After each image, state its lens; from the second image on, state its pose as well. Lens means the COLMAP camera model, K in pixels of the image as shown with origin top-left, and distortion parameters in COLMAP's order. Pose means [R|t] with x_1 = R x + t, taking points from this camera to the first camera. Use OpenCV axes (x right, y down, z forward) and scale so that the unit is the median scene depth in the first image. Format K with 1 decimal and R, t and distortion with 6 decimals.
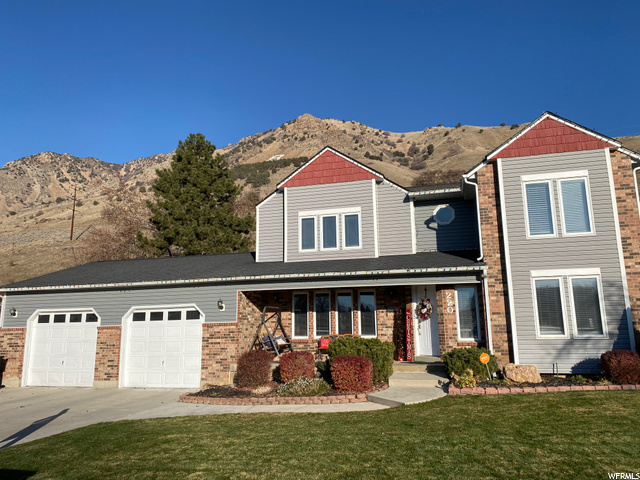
lens RADIAL K [[482.5, 0, 321.3], [0, 482.5, 242.0], [0, 0, 1]] dist [0.021268, -0.015682]
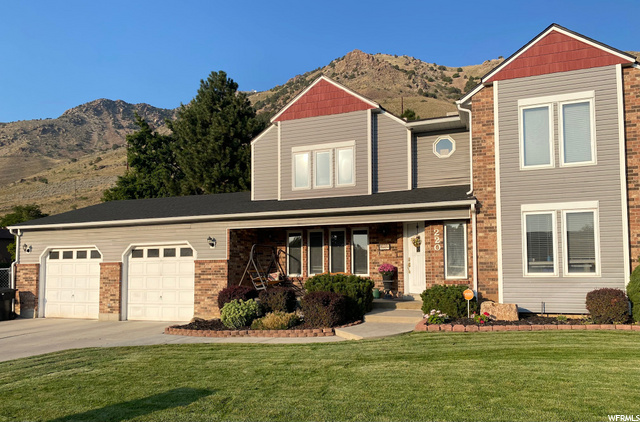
lens RADIAL K [[483.6, 0, 323.1], [0, 483.6, 251.0], [0, 0, 1]] dist [0.019800, -0.020647]
pose [[0.994516, 0.003980, -0.104513, 0.126921], [0.009979, 0.991107, 0.132696, 0.016826], [0.104112, -0.133011, 0.985631, 0.026836]]
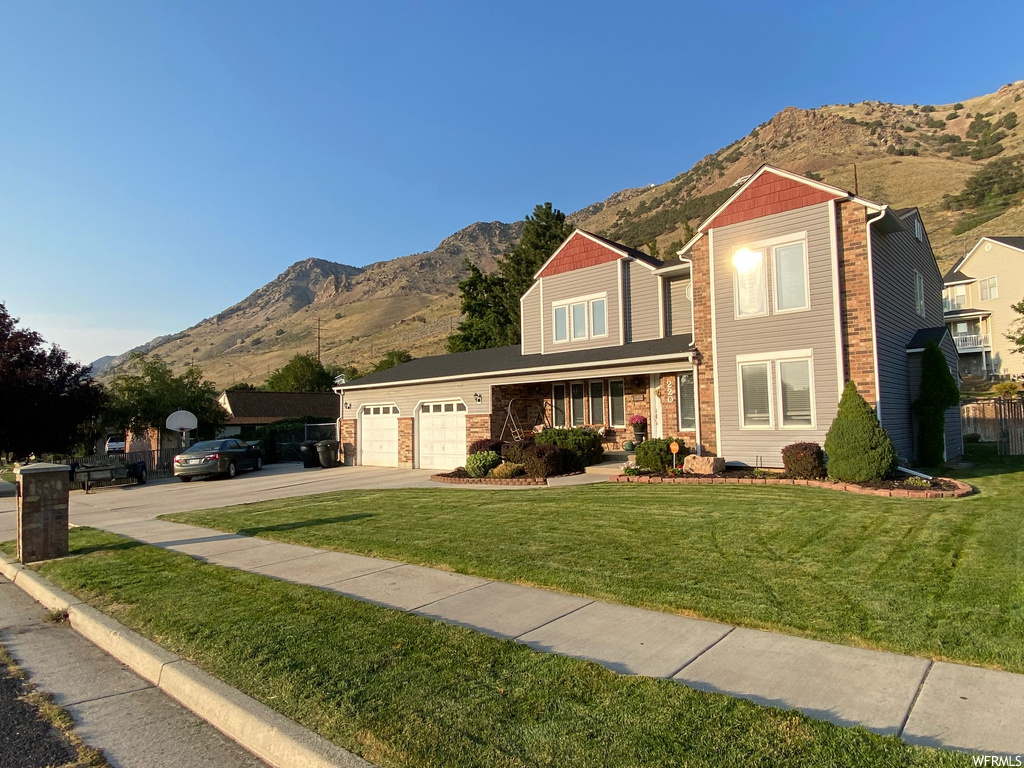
lens RADIAL K [[608.7, 0, 508.1], [0, 608.7, 388.5], [0, 0, 1]] dist [-0.000354, -0.012094]
pose [[0.877605, -0.028462, -0.478539, 0.502124], [0.093729, 0.989157, 0.113061, -0.039726], [0.470132, -0.144076, 0.870757, -0.163013]]
